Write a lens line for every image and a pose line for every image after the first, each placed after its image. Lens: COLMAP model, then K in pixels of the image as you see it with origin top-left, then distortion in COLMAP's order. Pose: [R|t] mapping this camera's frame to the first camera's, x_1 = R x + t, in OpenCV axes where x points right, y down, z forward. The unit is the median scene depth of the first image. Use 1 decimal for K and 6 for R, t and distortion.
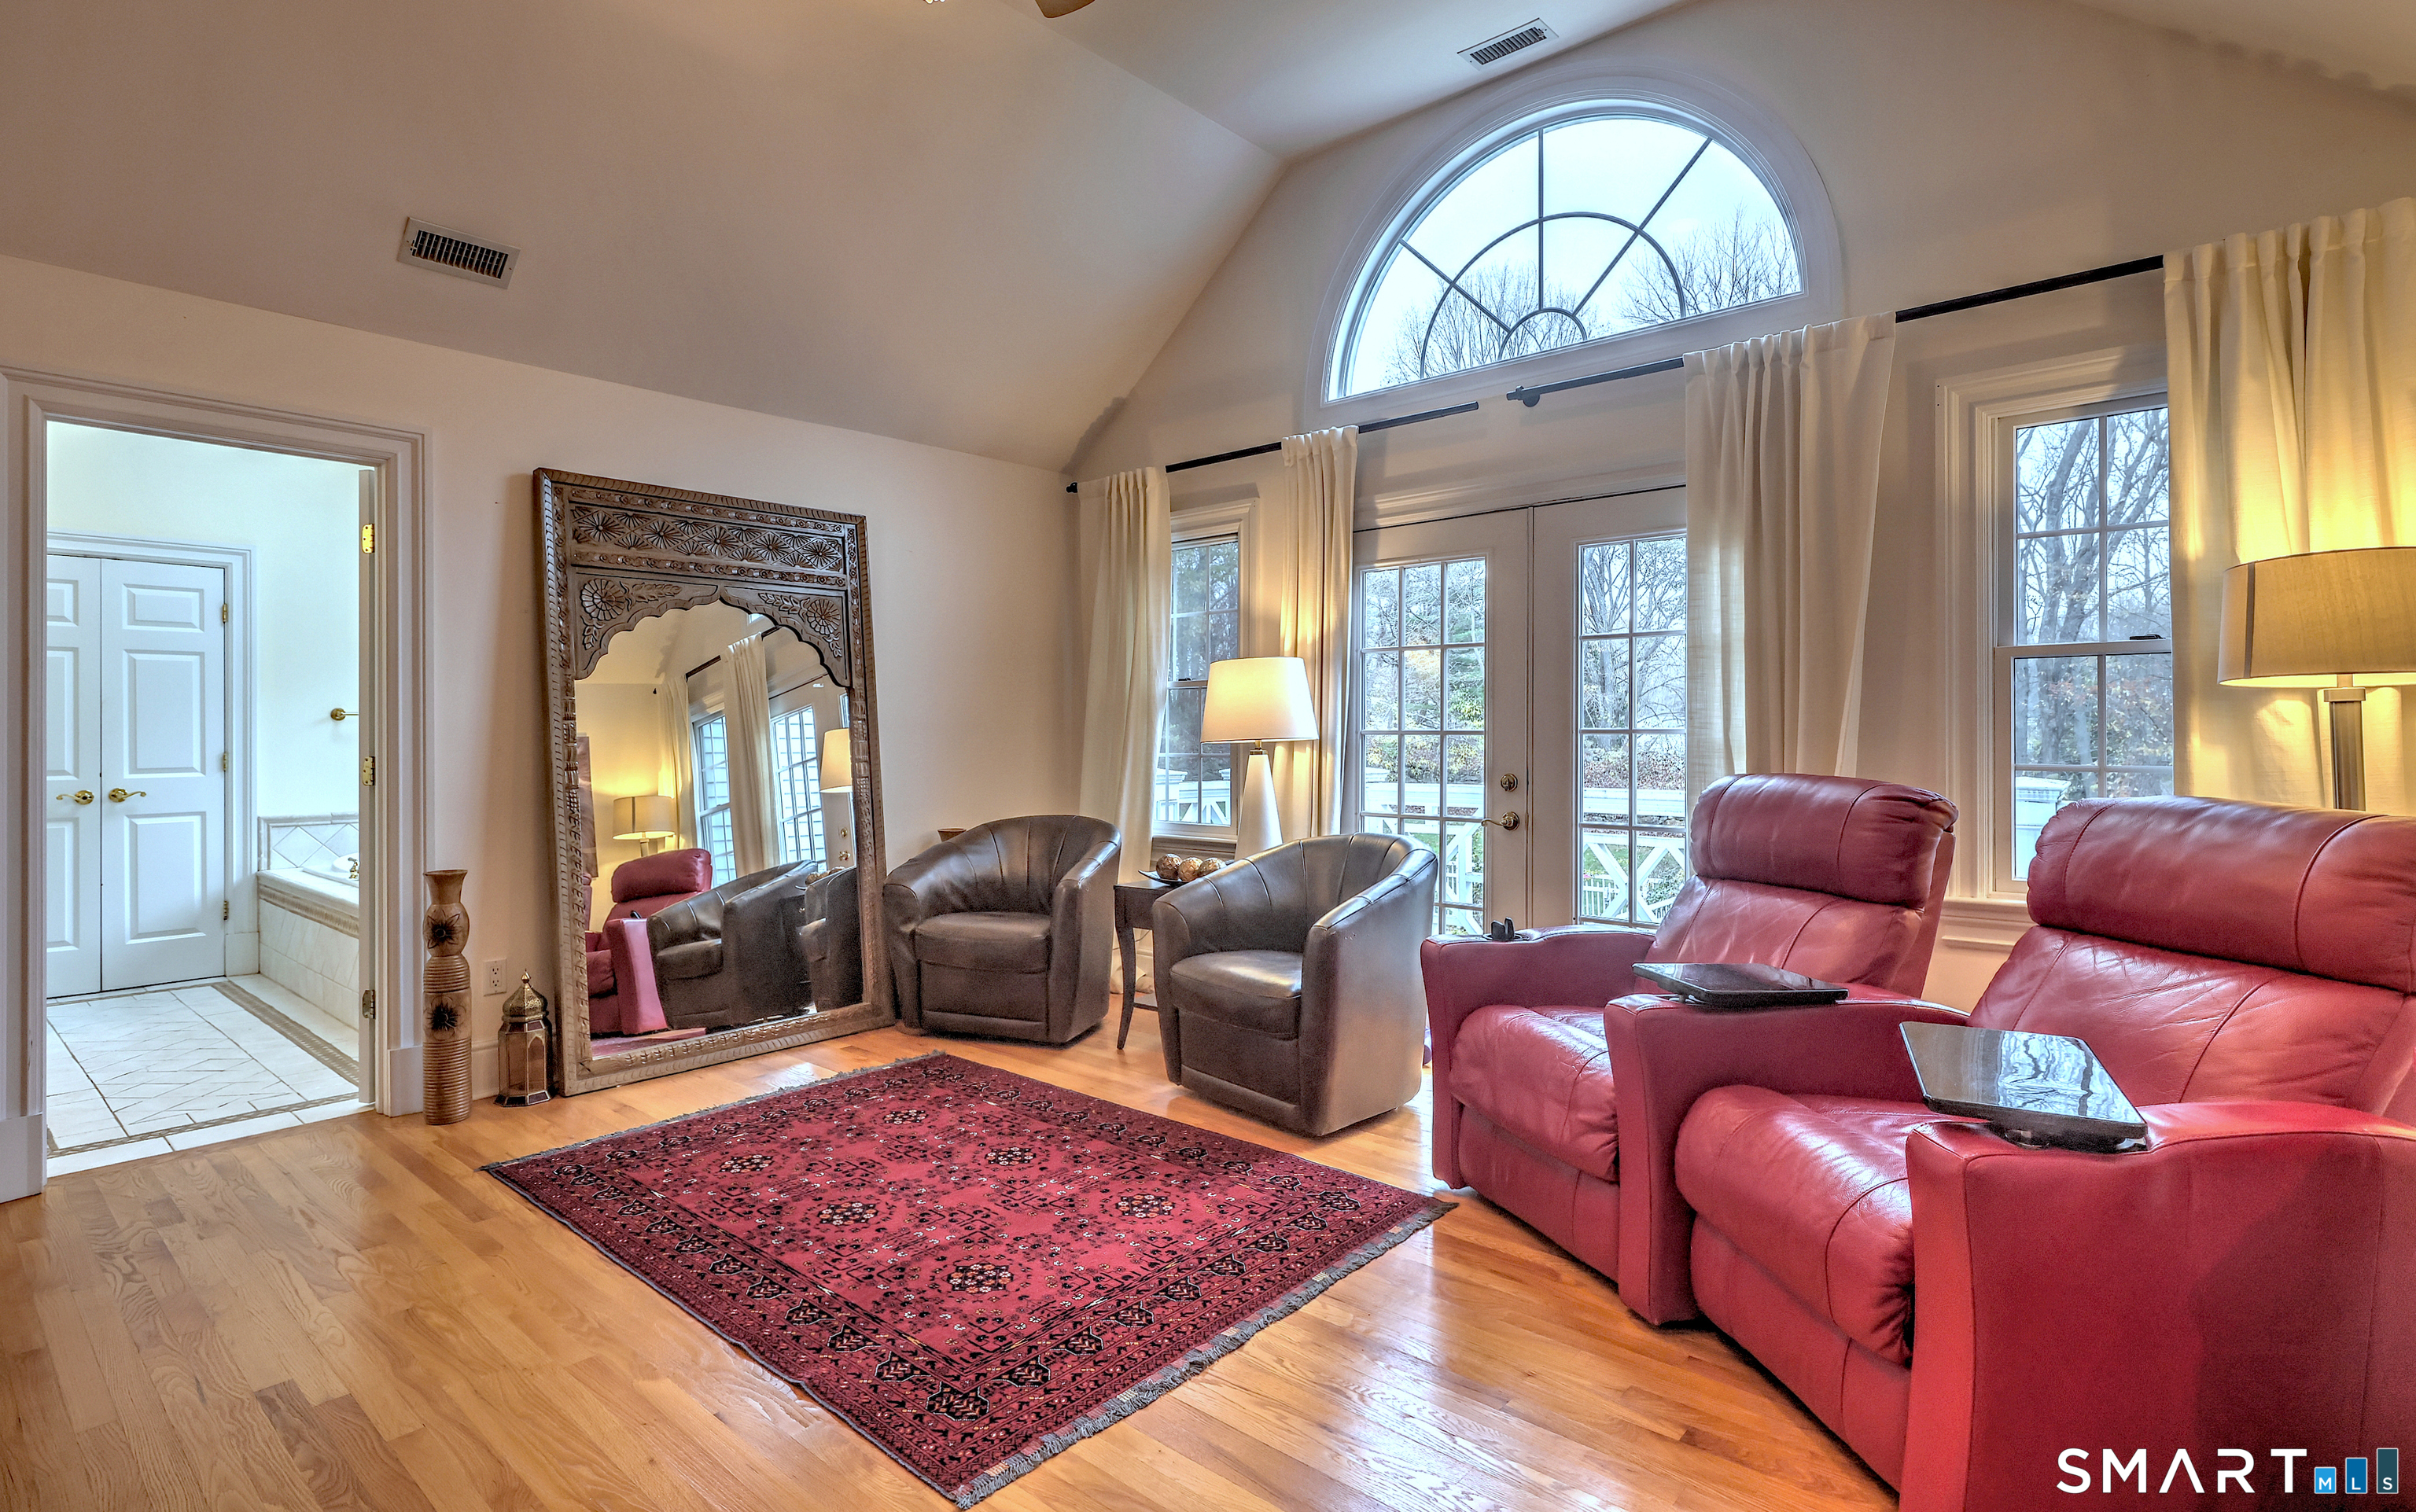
lens RADIAL K [[1158.1, 0, 1160.4], [0, 1158.1, 728.4], [0, 0, 1]] dist [0.003669, 0.000034]
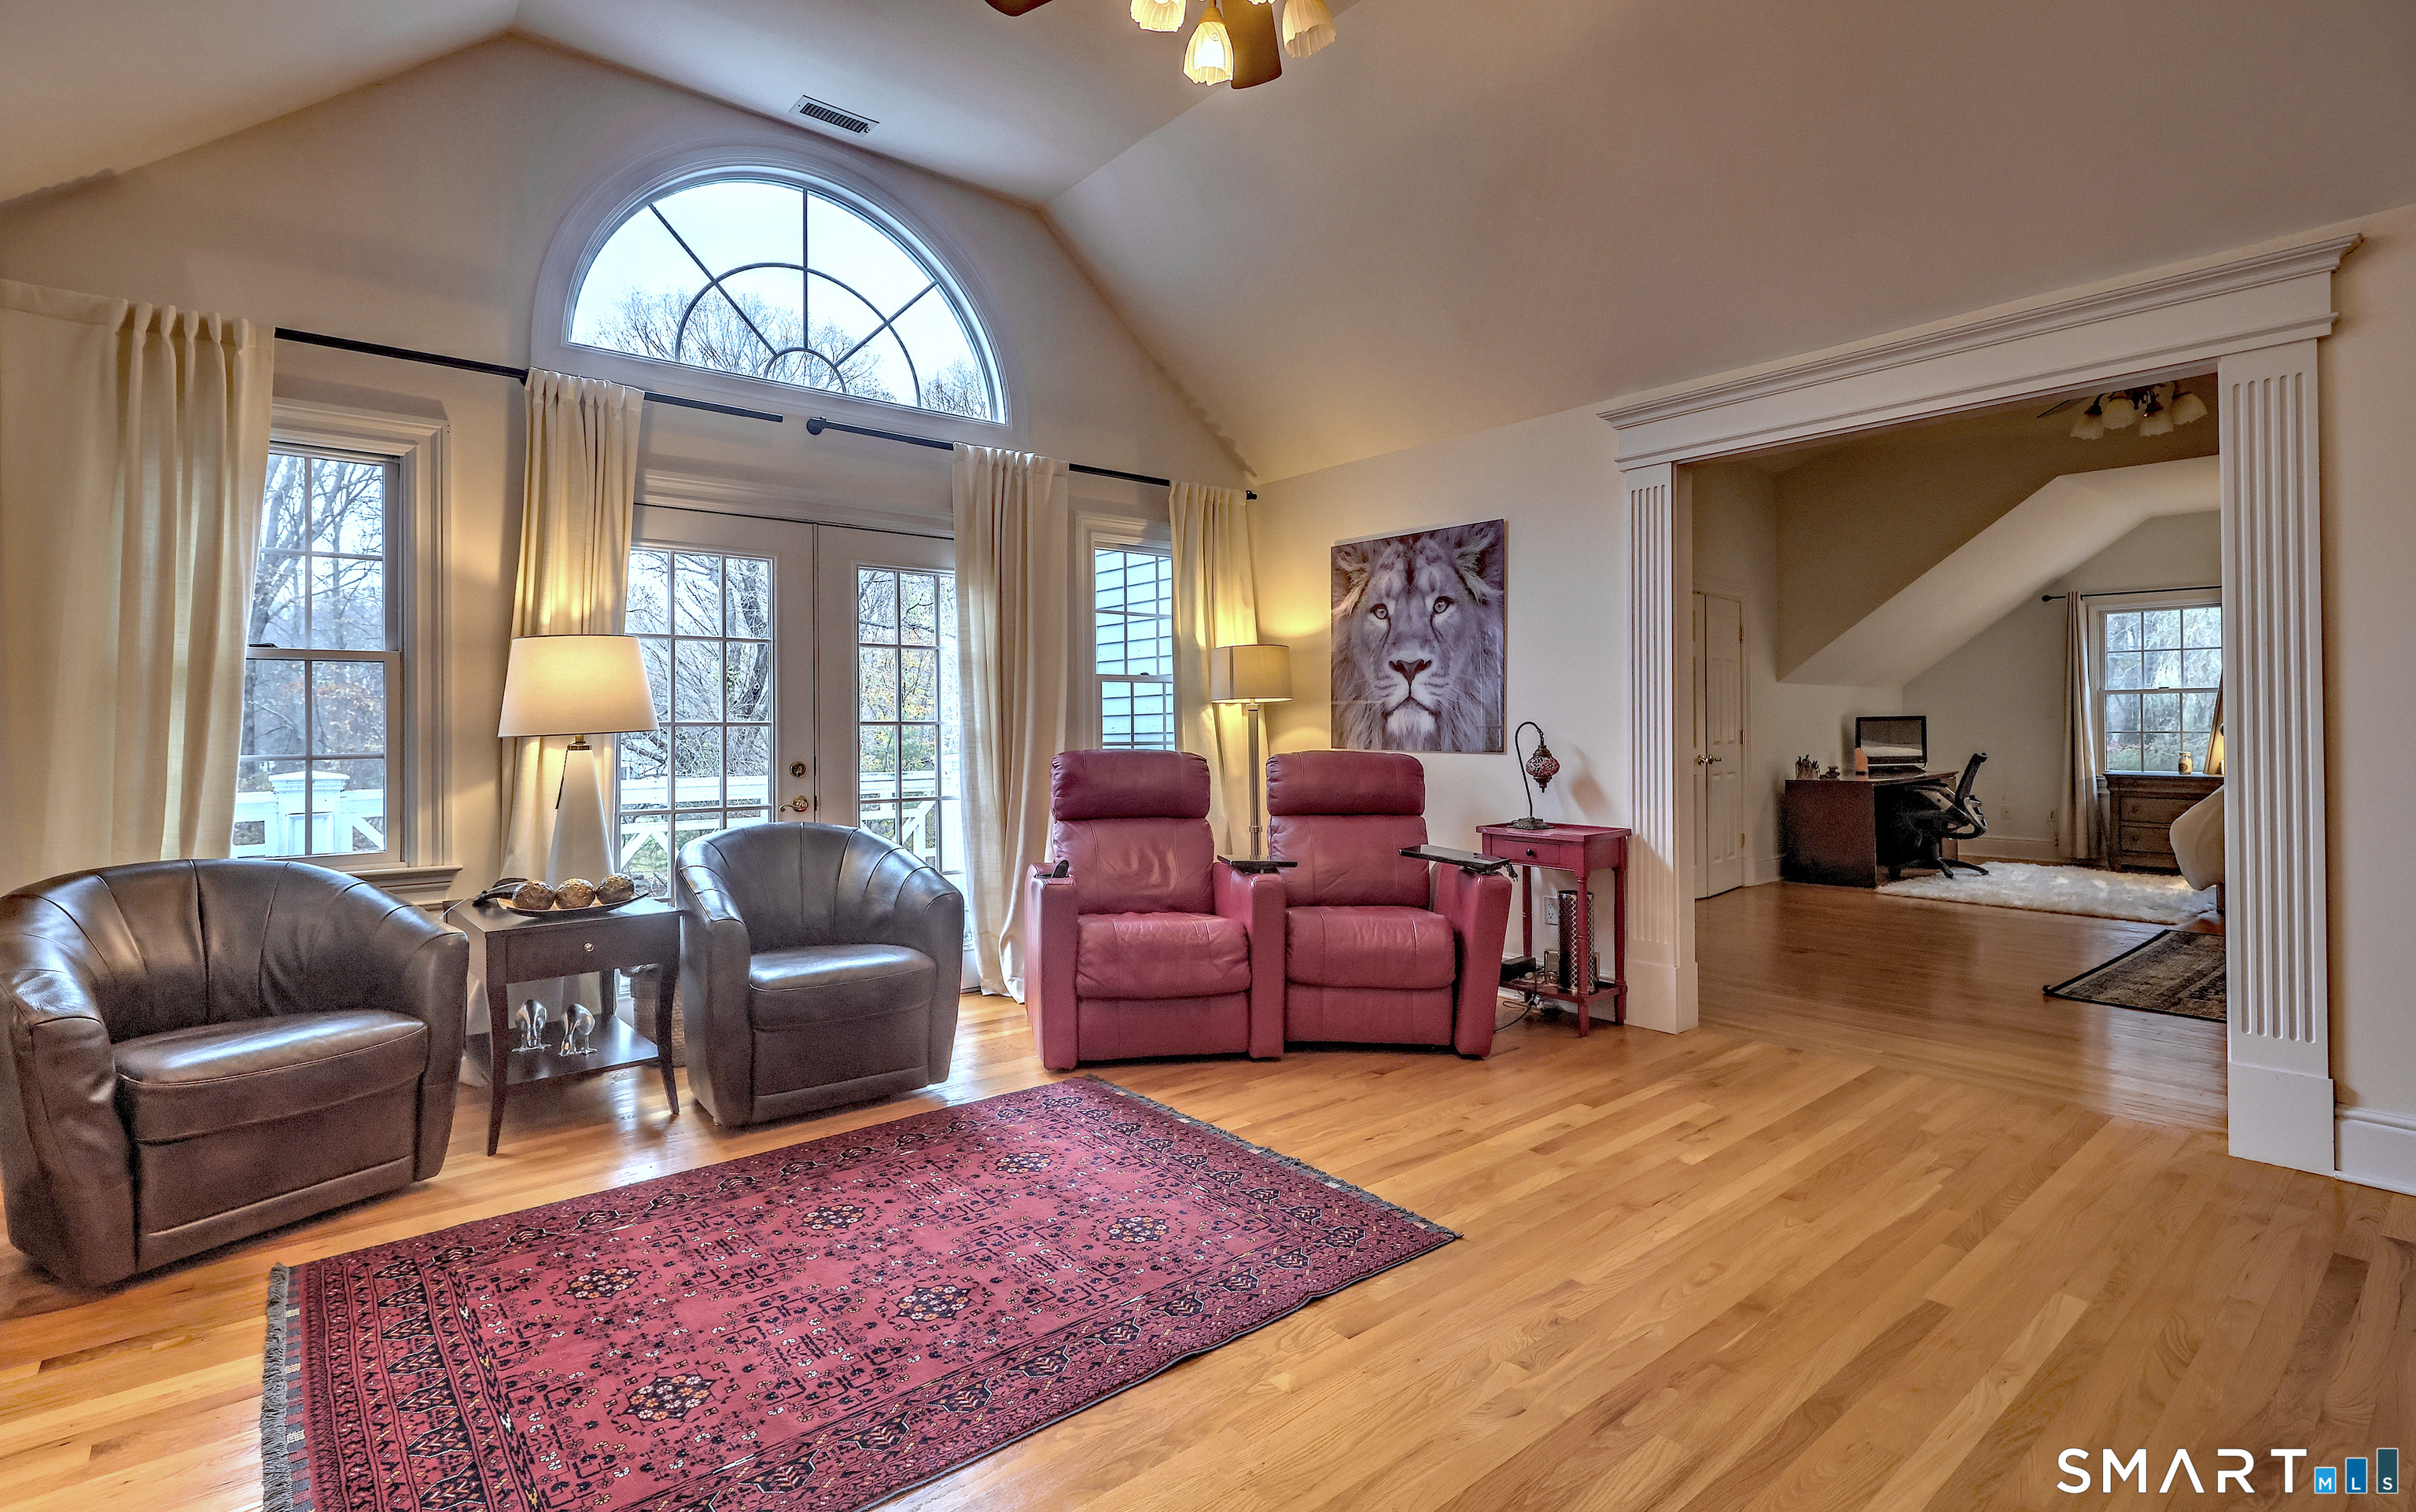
lens RADIAL K [[1158.1, 0, 1157.3], [0, 1158.1, 715.4], [0, 0, 1]] dist [0.003669, 0.000034]
pose [[0.153714, 0.012447, 0.988037, -0.856019], [0.000606, 0.999919, -0.012691, 0.011133], [-0.988115, 0.002550, 0.153694, 0.578201]]
